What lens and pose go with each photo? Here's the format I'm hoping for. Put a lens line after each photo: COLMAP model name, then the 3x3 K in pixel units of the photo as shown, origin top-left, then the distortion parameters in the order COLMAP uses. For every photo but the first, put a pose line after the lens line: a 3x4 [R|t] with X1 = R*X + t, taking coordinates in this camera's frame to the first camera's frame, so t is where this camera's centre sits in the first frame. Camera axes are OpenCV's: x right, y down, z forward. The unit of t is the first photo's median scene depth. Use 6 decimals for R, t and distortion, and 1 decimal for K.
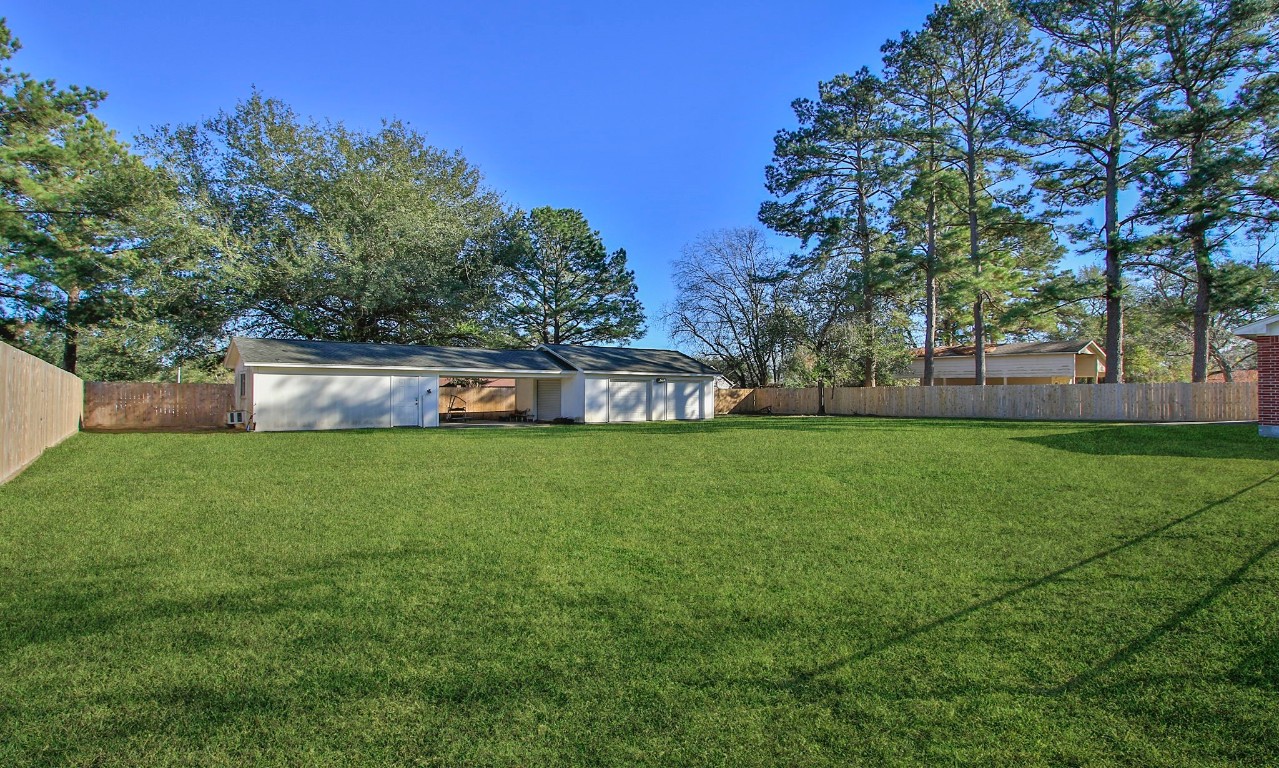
lens RADIAL K [[662.8, 0, 639.5], [0, 662.8, 384.0], [0, 0, 1]] dist [-0.000646, -0.000239]
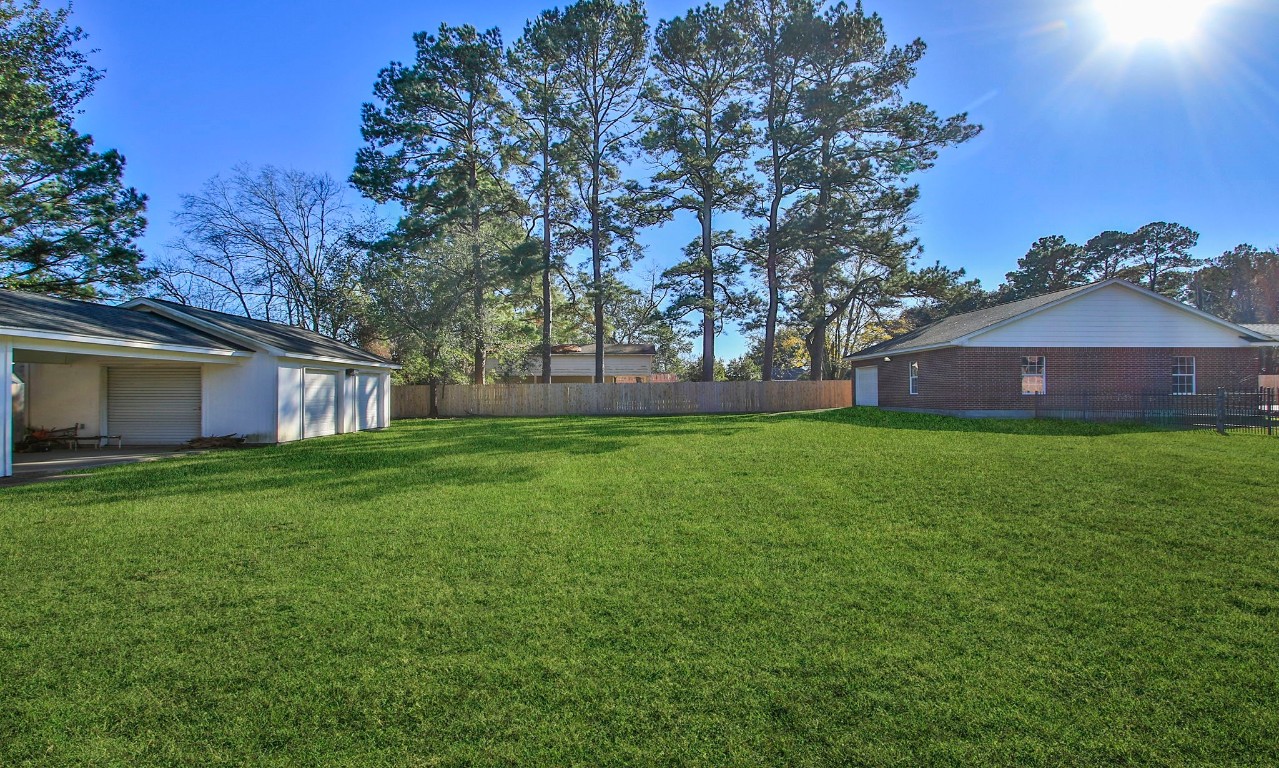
lens RADIAL K [[662.8, 0, 639.5], [0, 662.8, 384.0], [0, 0, 1]] dist [-0.000646, -0.000239]
pose [[0.558687, 0.007624, 0.829344, -0.342702], [-0.005098, 0.999970, -0.005759, 0.009145], [-0.829363, -0.001010, 0.558709, 0.378621]]
